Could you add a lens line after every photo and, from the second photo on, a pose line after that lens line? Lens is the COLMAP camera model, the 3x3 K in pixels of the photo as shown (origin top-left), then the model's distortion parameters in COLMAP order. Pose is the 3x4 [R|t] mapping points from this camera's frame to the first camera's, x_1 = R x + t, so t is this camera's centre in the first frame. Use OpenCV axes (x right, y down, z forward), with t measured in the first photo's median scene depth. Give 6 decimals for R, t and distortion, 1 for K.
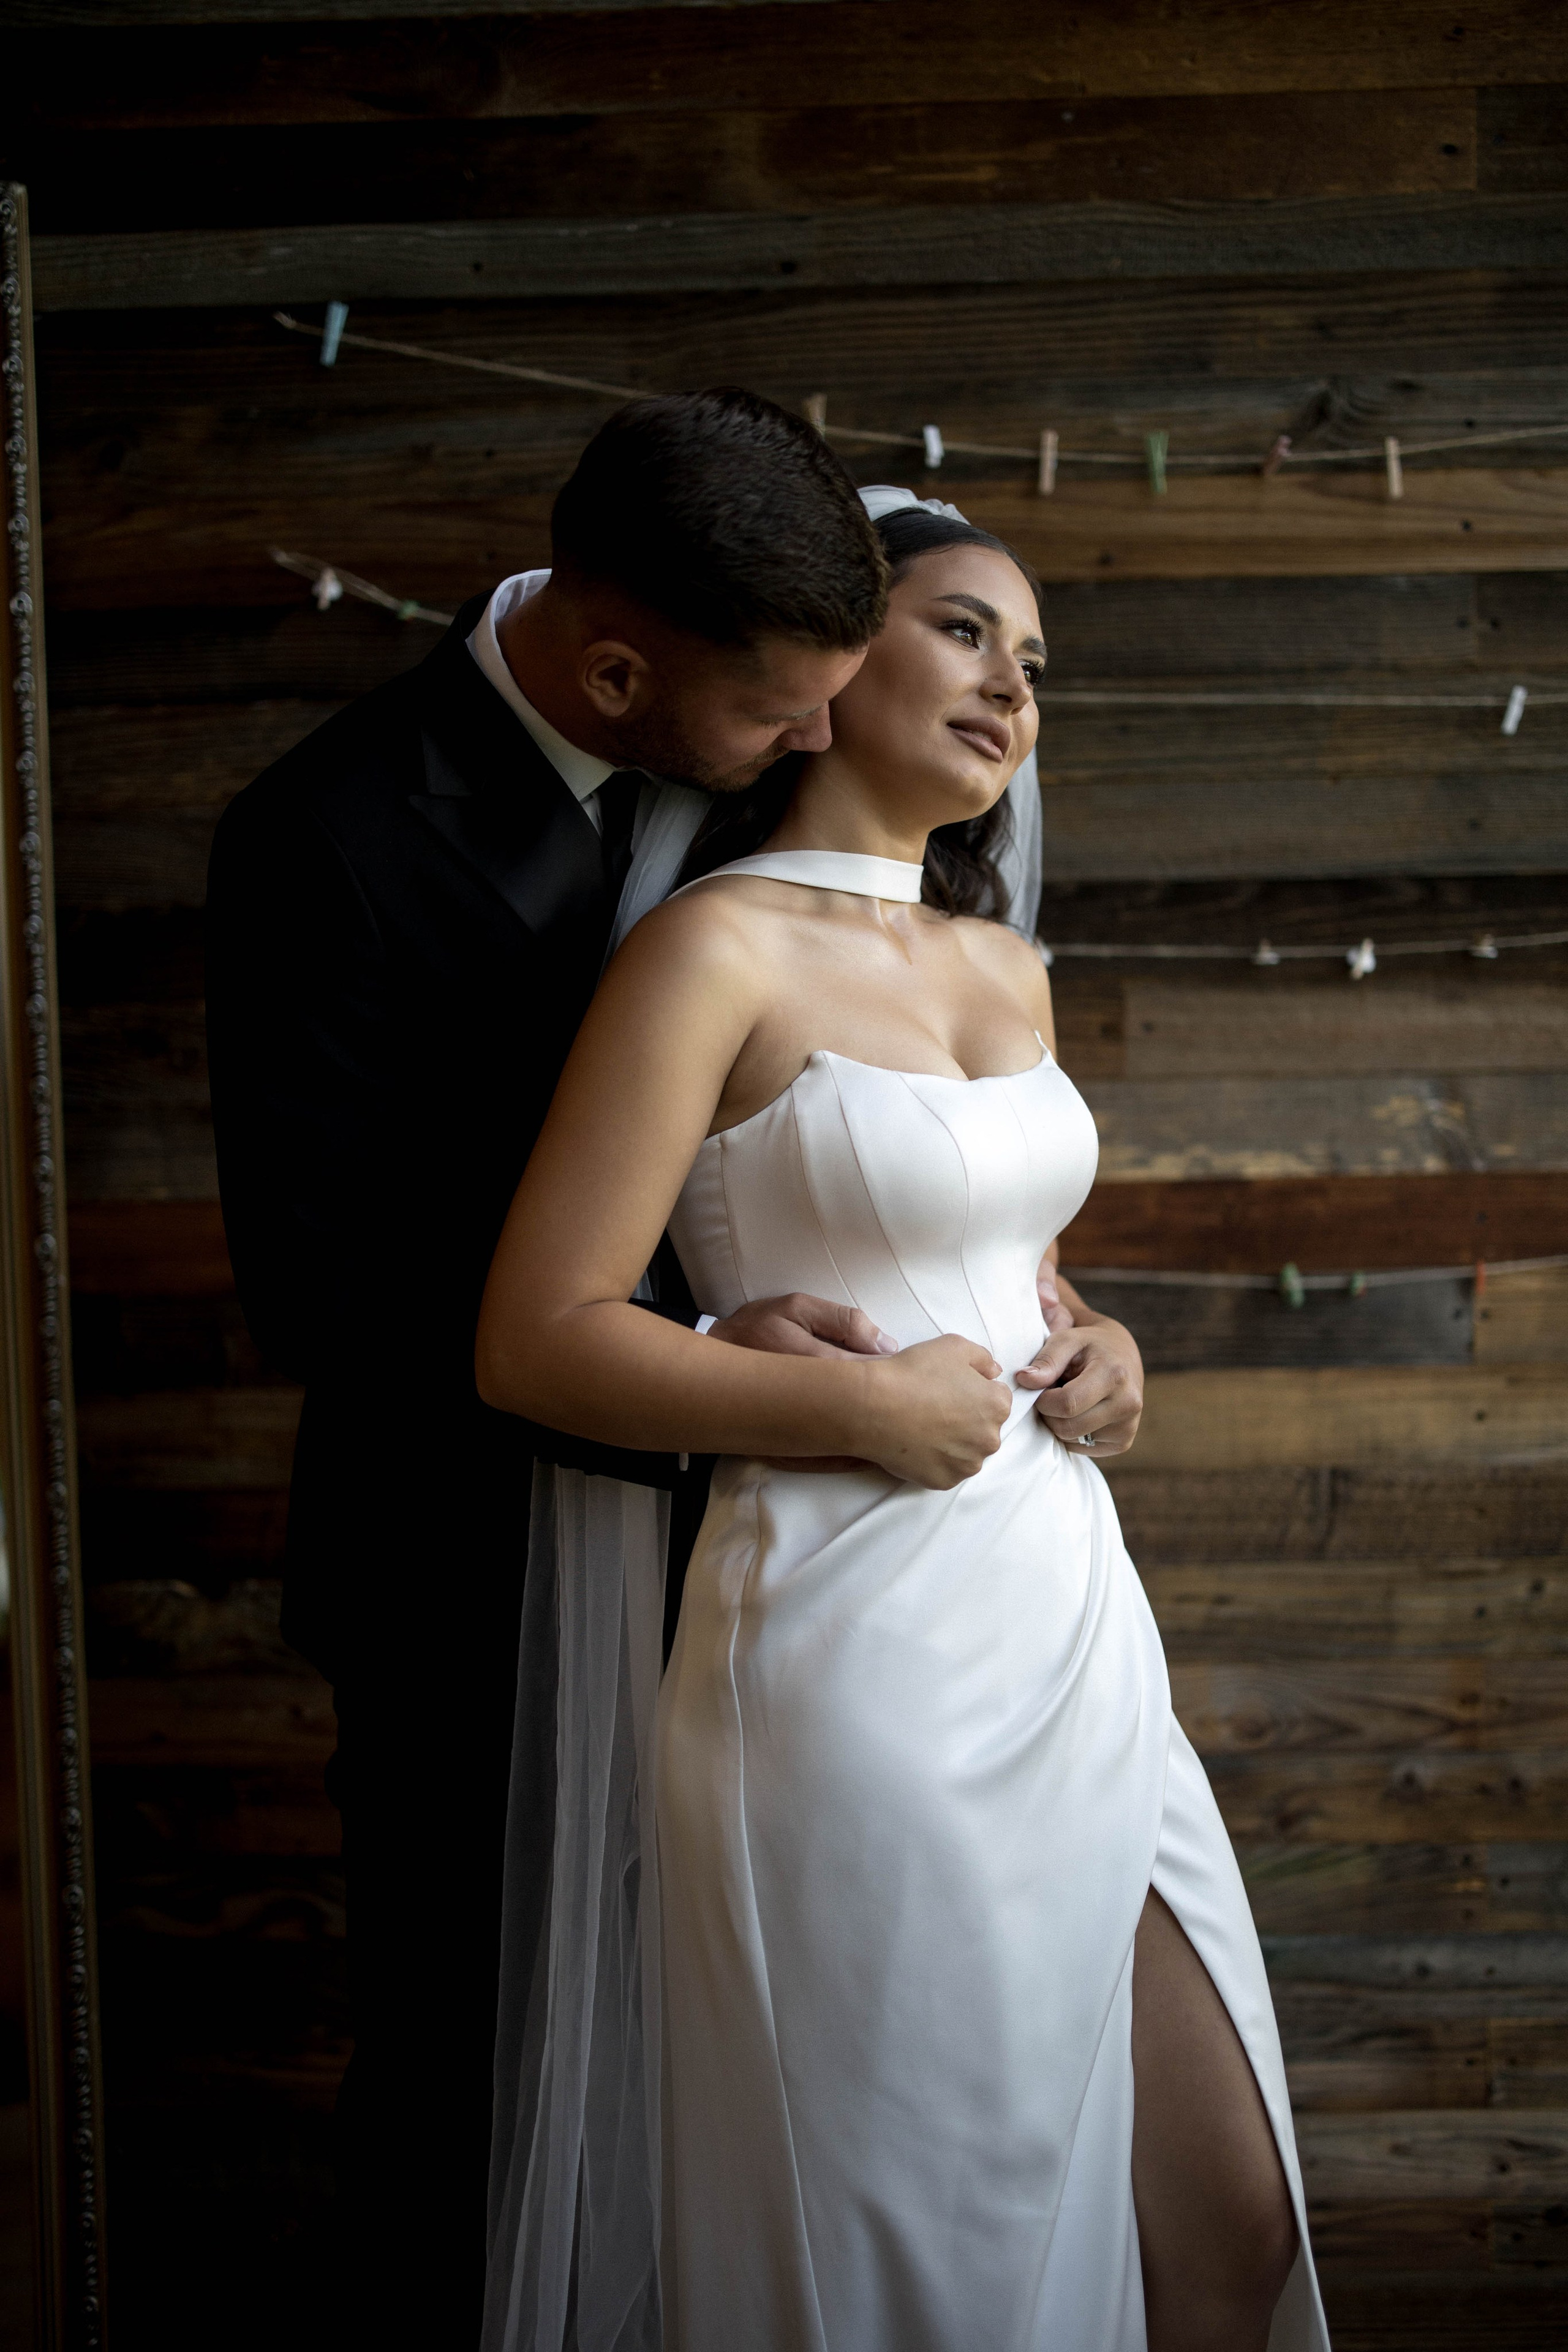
lens RADIAL K [[3318.2, 0, 783.5], [0, 3318.2, 1117.7], [0, 0, 1]] dist [-0.017753, -0.009508]
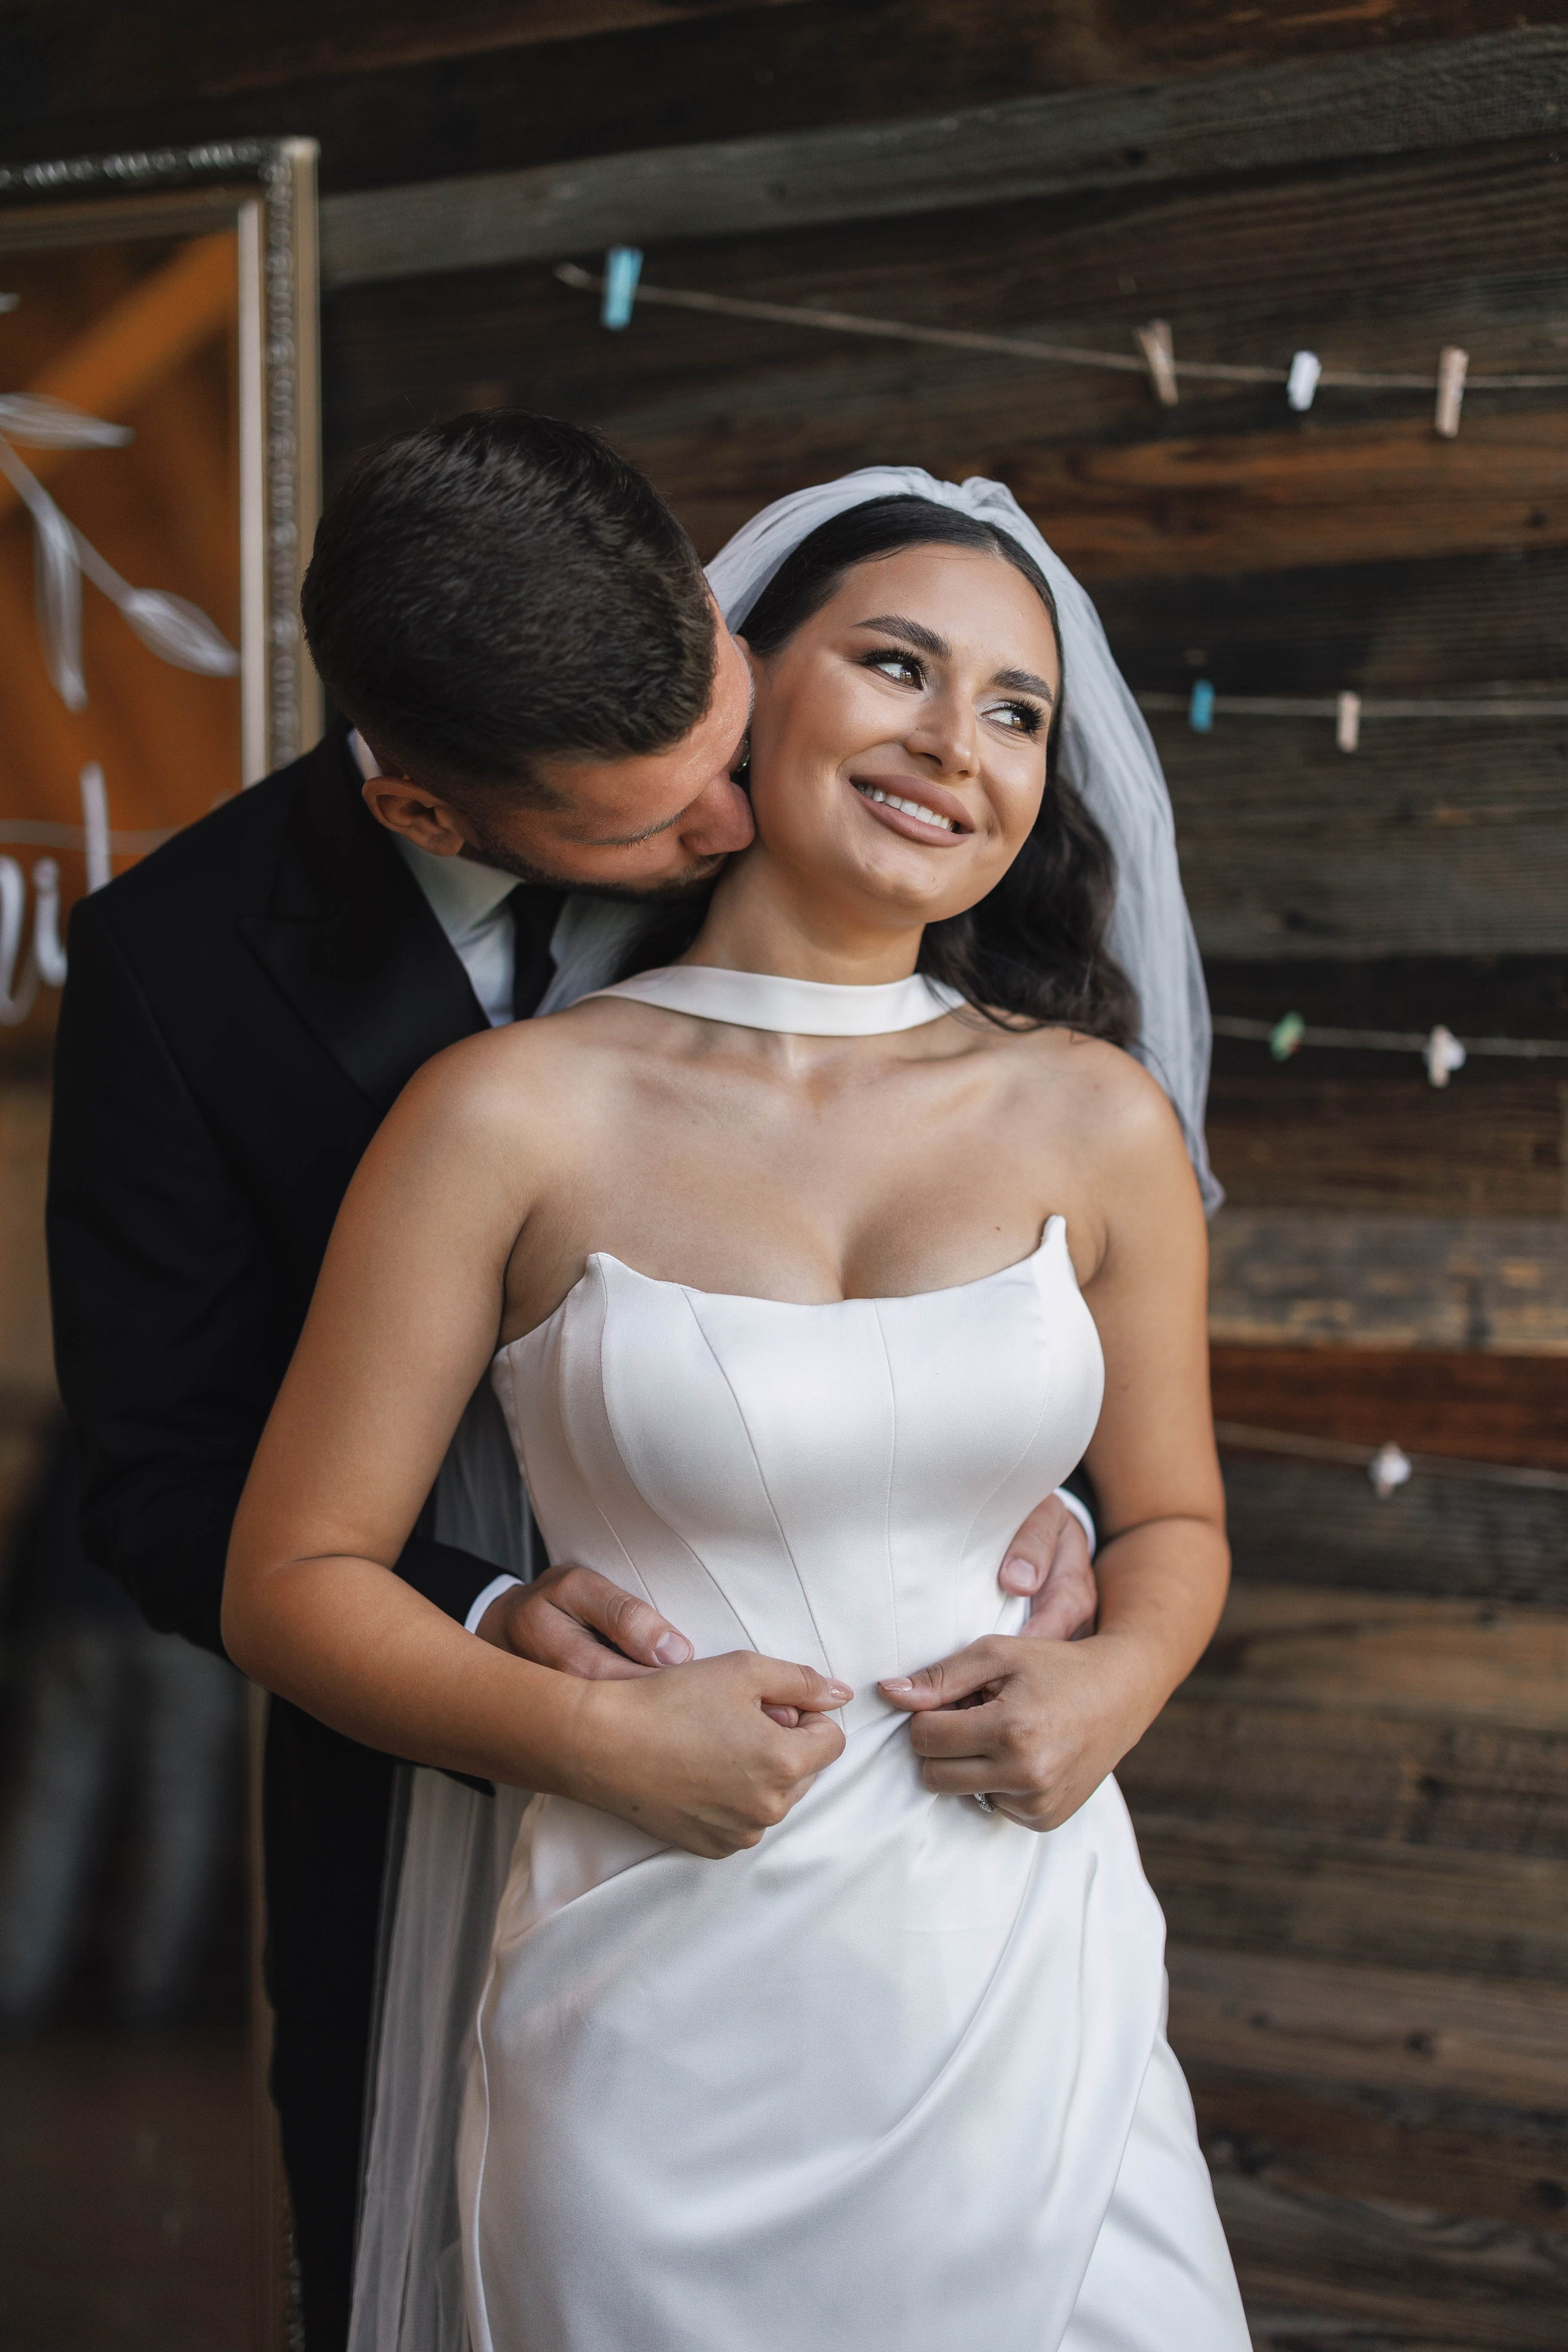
lens RADIAL K [[3407.3, 0, 784.0], [0, 3407.3, 1176.0], [0, 0, 1]] dist [0.038728, -0.074050]
pose [[0.909985, 0.032832, -0.413340, 0.265318], [-0.018024, 0.999050, 0.039673, -0.049627], [0.414249, -0.028652, 0.909712, 0.235435]]
